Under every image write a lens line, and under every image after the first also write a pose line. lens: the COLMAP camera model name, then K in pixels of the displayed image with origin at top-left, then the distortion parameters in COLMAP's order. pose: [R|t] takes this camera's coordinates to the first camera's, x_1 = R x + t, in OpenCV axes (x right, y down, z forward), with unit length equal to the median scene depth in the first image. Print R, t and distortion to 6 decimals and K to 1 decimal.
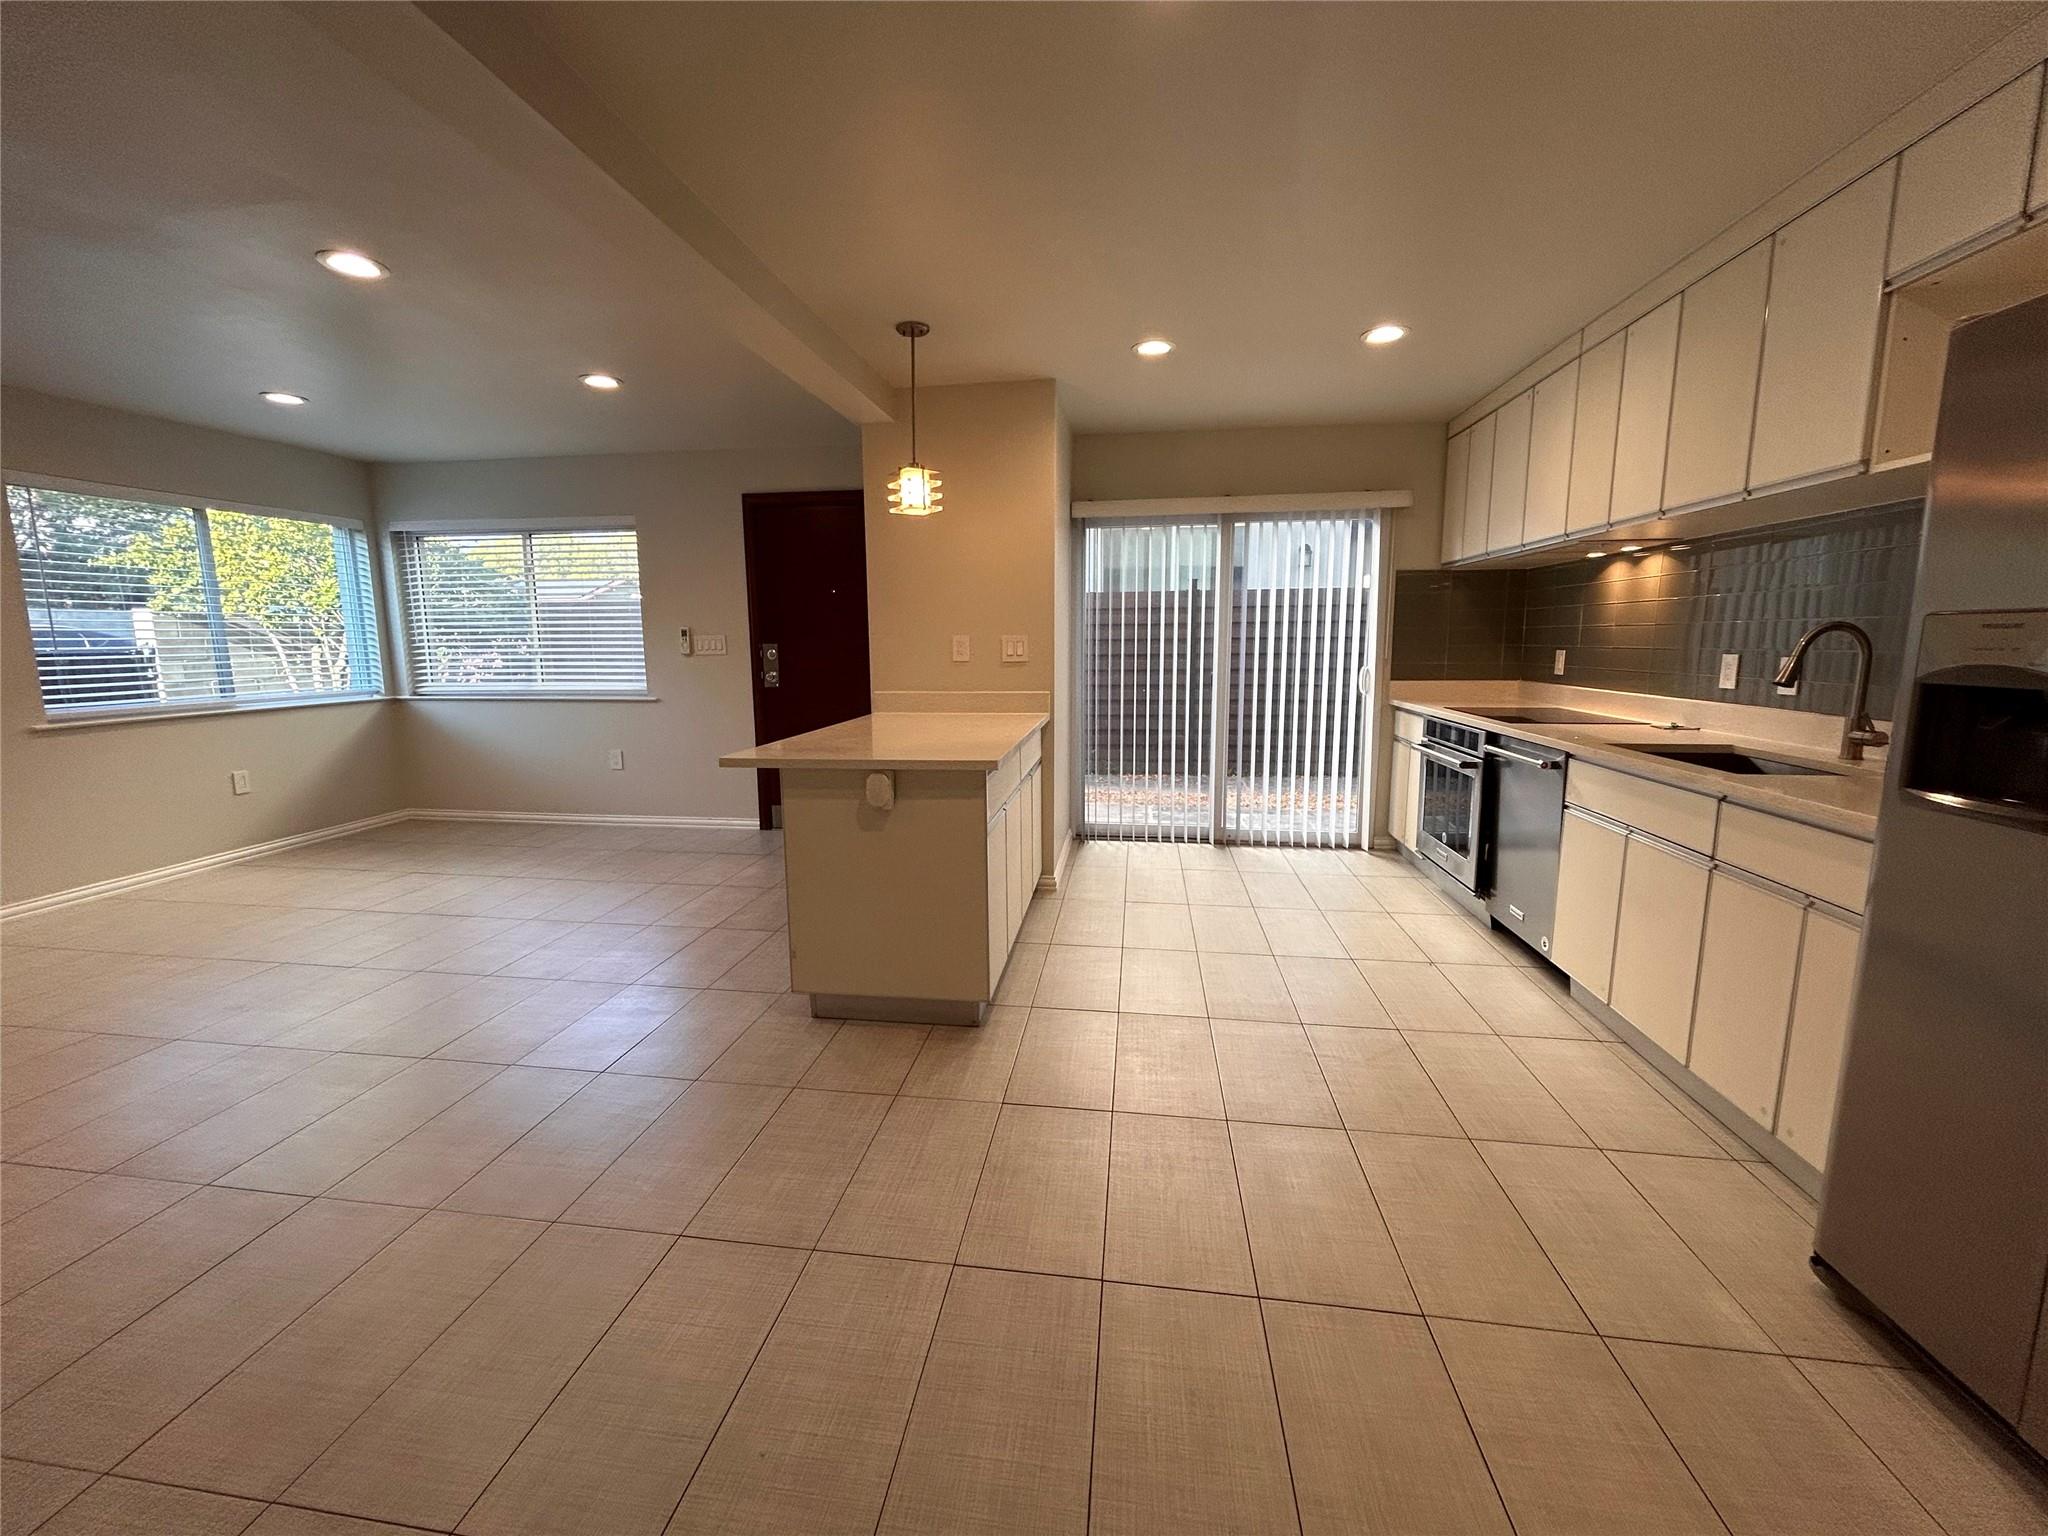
lens RADIAL K [[829.5, 0, 1012.3], [0, 829.5, 762.9], [0, 0, 1]] dist [-0.003206, 0.001200]
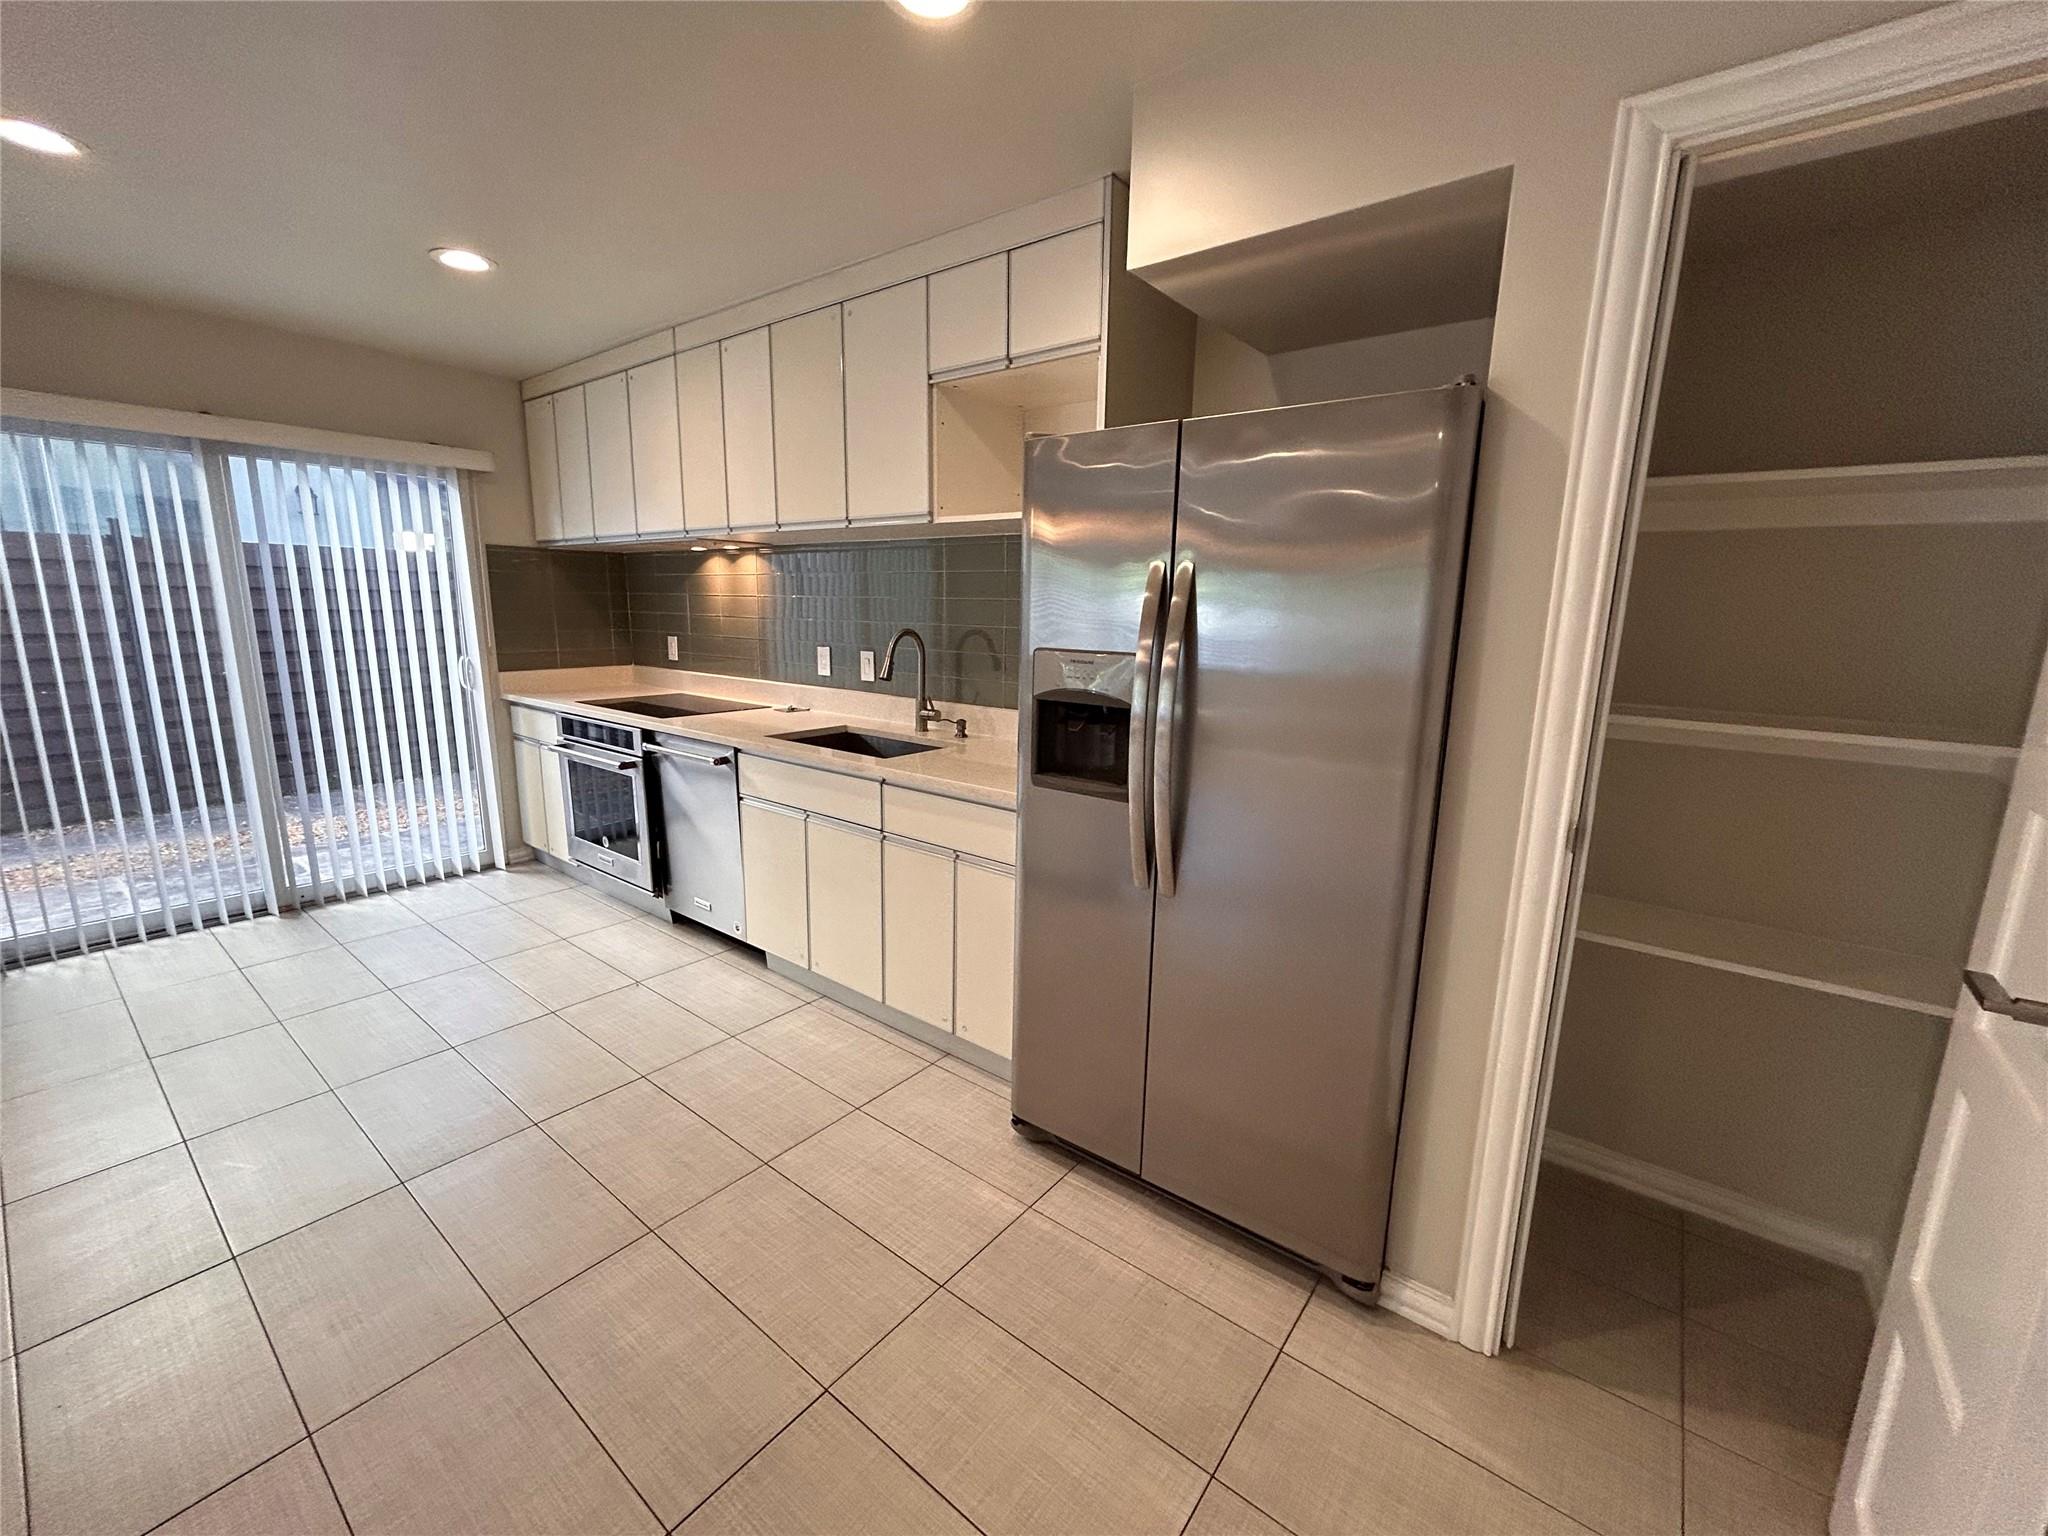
lens RADIAL K [[829.5, 0, 1012.3], [0, 829.5, 762.9], [0, 0, 1]] dist [-0.003206, 0.001200]
pose [[0.496857, -0.148638, 0.855009, -0.041044], [0.107422, 0.988180, 0.109365, -0.050311], [-0.861159, 0.037508, 0.506951, 0.117002]]
